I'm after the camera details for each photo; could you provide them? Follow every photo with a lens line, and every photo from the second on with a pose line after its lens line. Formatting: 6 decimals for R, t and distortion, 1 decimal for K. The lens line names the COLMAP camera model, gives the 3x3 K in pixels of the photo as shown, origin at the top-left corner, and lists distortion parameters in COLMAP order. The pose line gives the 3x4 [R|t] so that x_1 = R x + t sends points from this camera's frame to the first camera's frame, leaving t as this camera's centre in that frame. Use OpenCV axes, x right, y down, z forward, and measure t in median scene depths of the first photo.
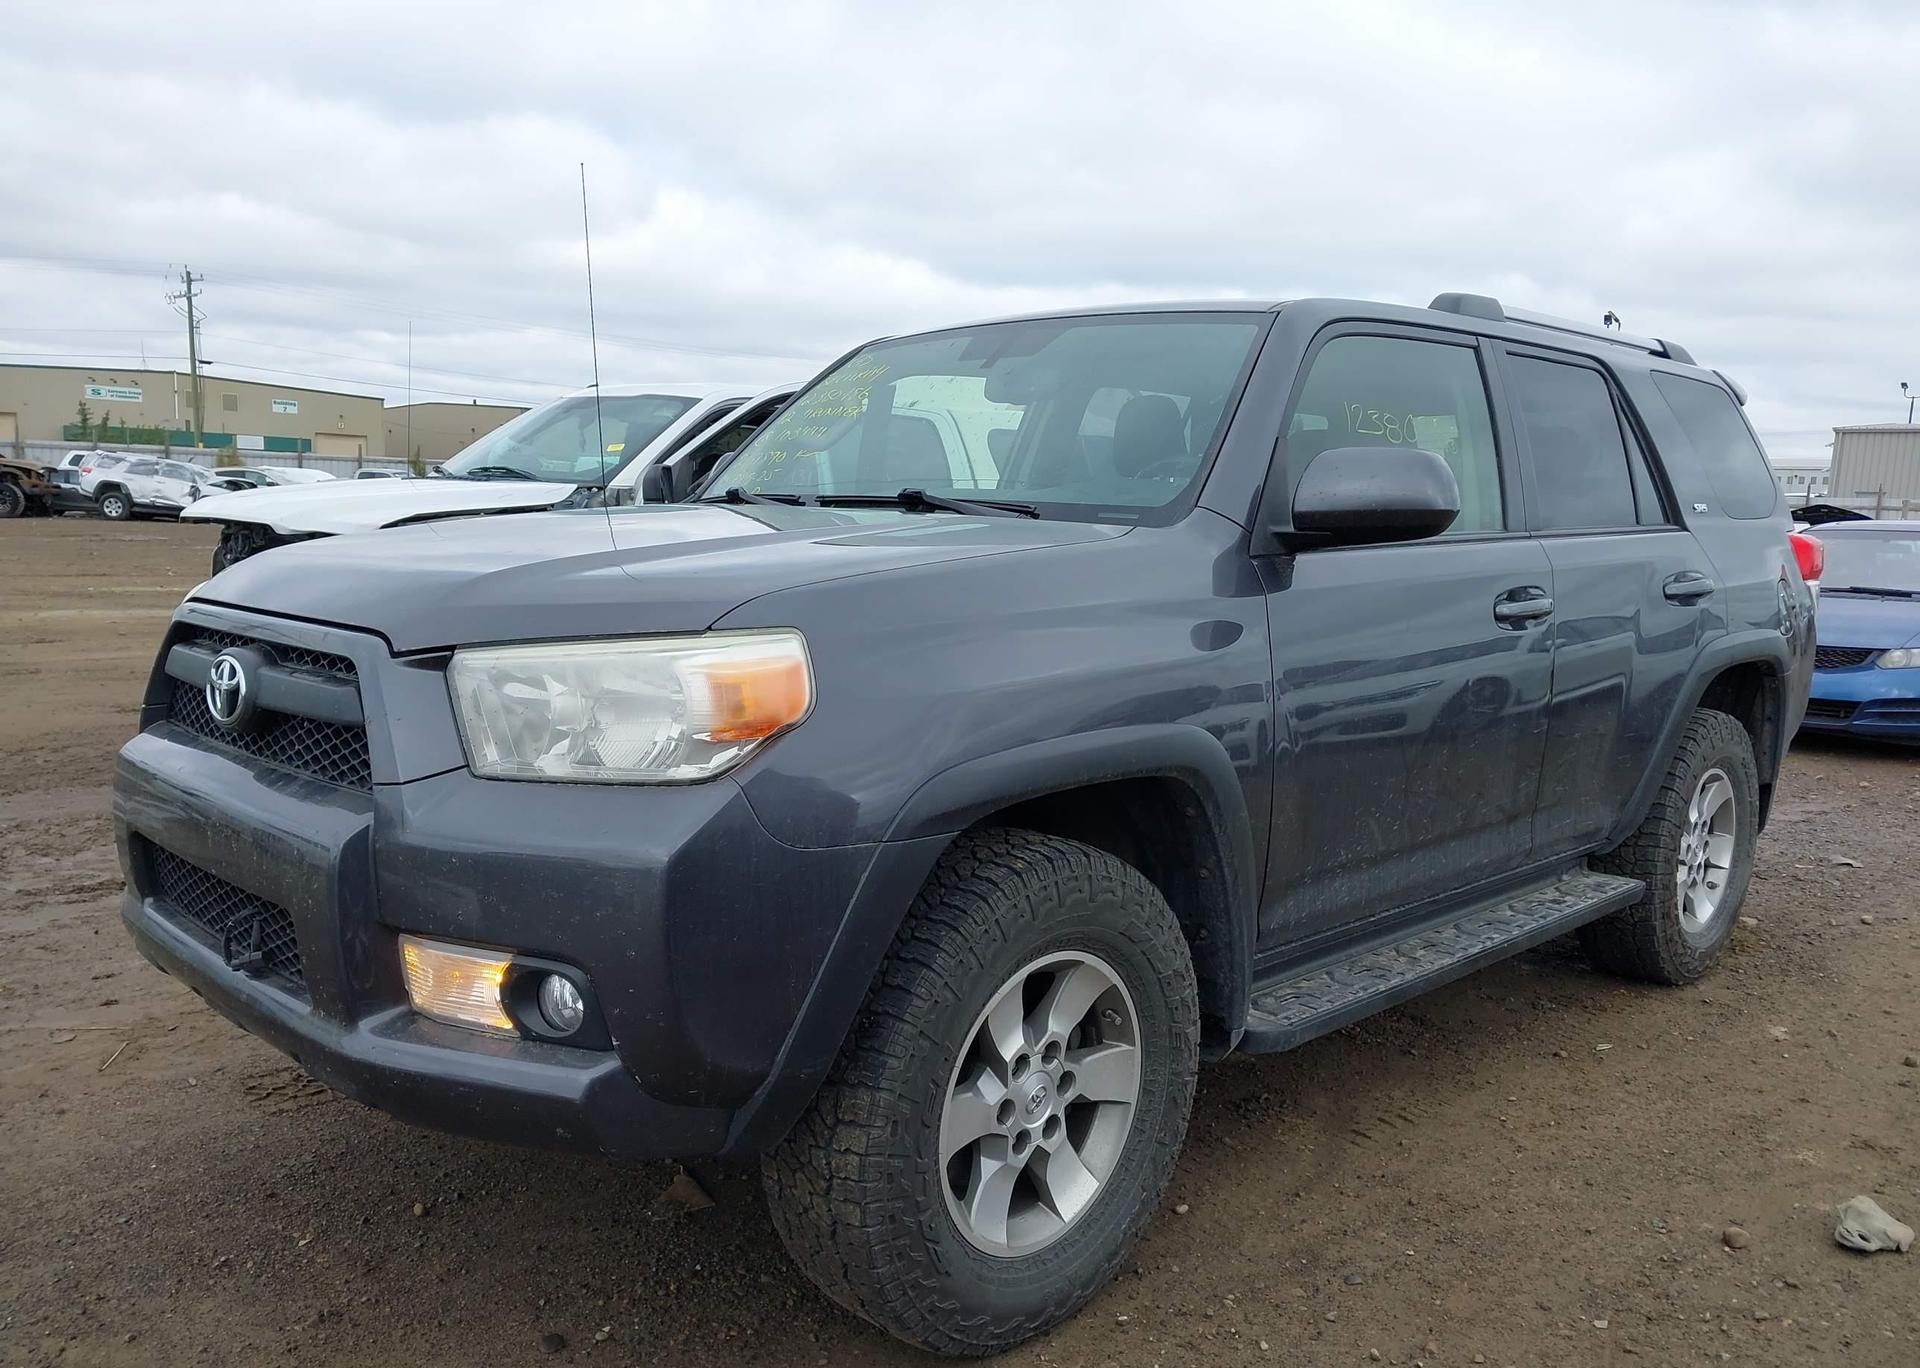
lens RADIAL K [[1533.7, 0, 968.2], [0, 1533.7, 688.8], [0, 0, 1]] dist [0.062324, -0.080175]
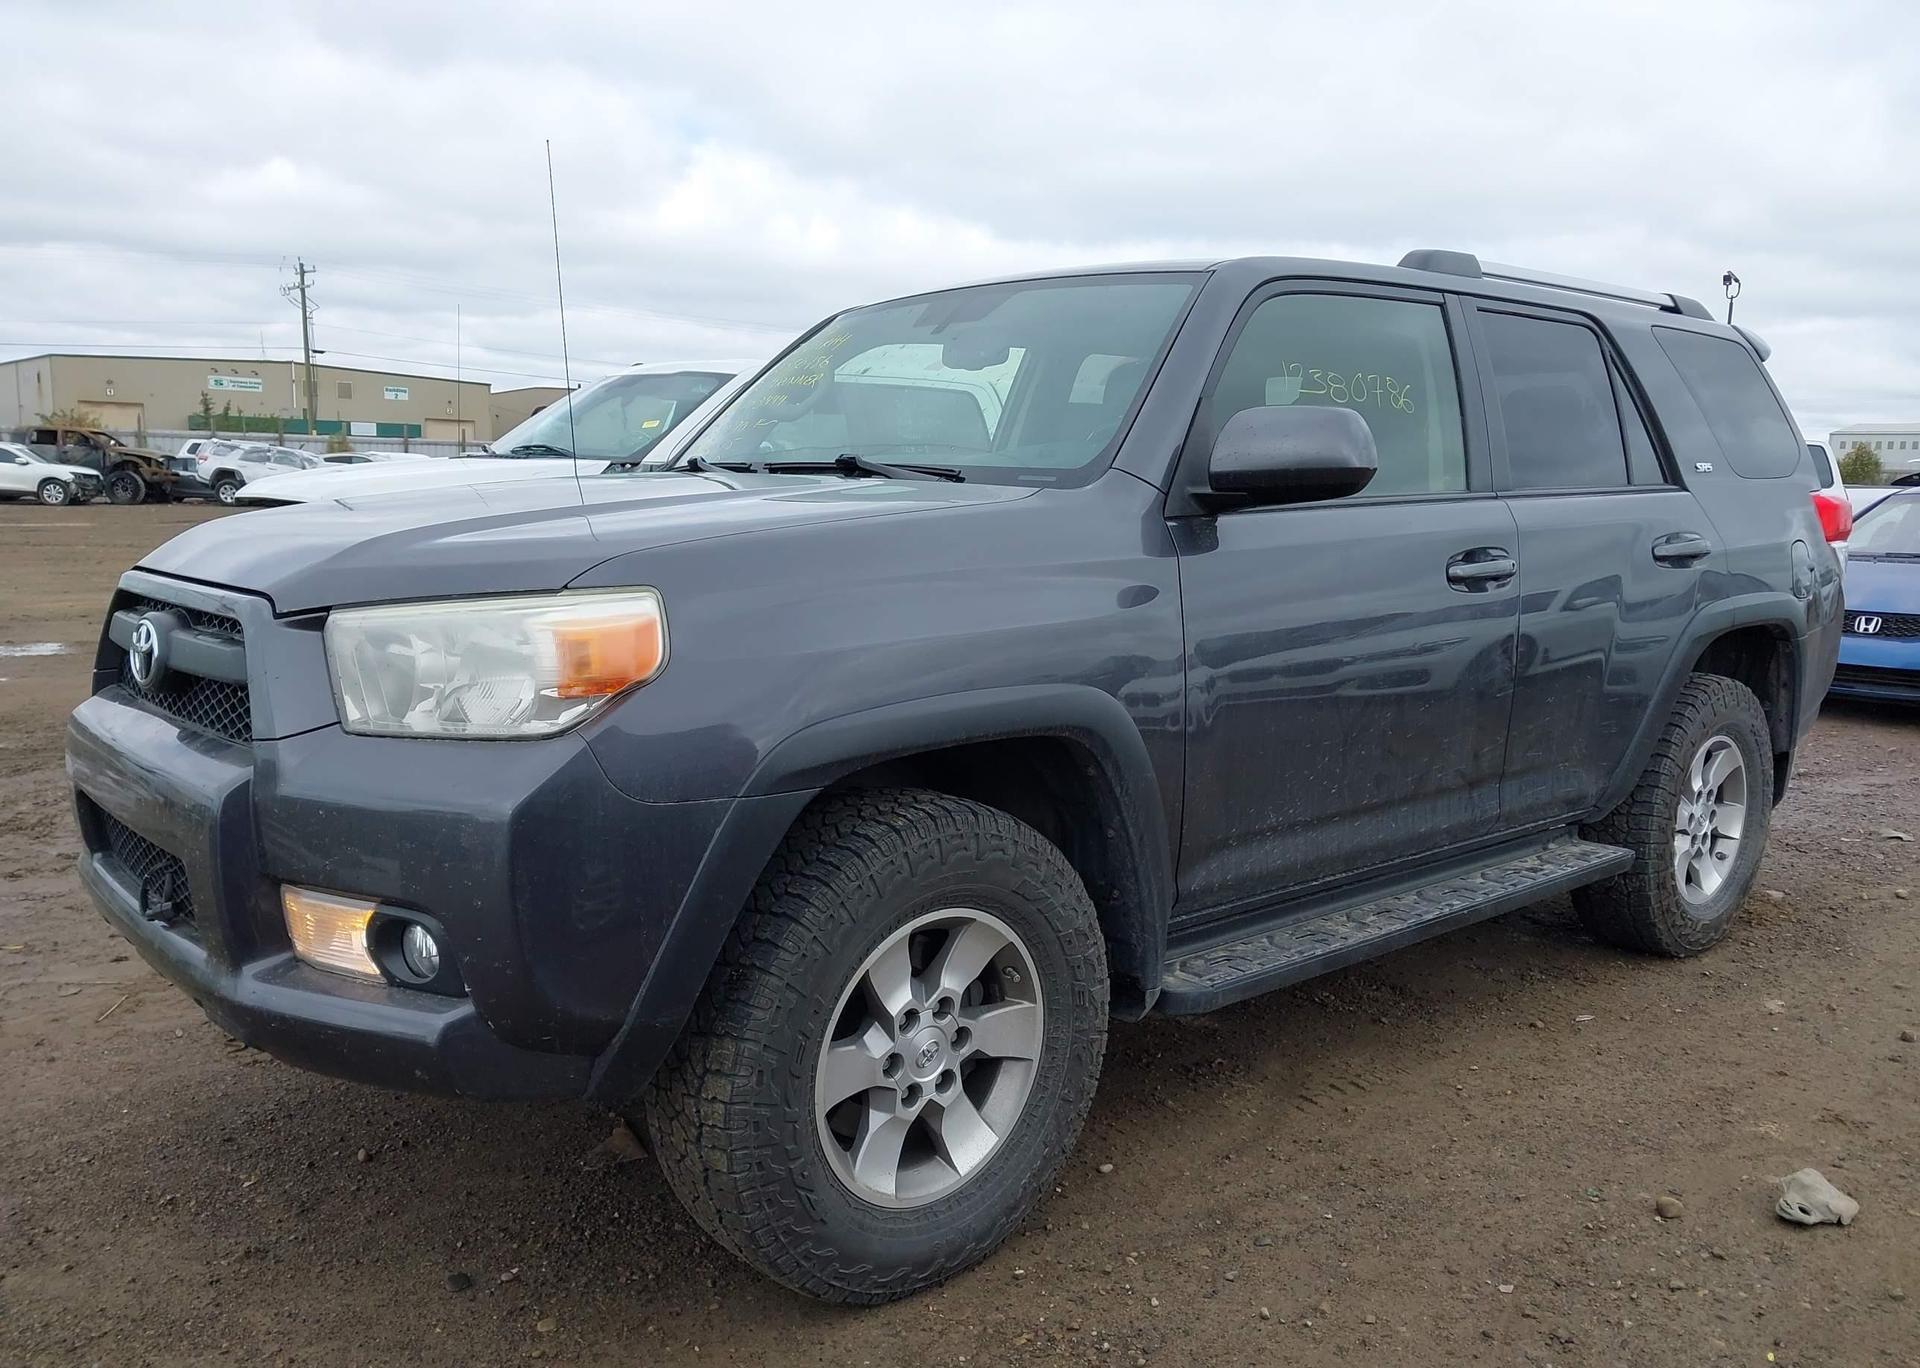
lens RADIAL K [[1533.7, 0, 963.4], [0, 1533.7, 689.4], [0, 0, 1]] dist [0.062324, -0.080175]
pose [[0.997672, -0.002719, -0.068146, 0.122495], [0.003703, 0.999891, 0.014317, 0.010943], [0.068099, -0.014536, 0.997573, -0.003557]]
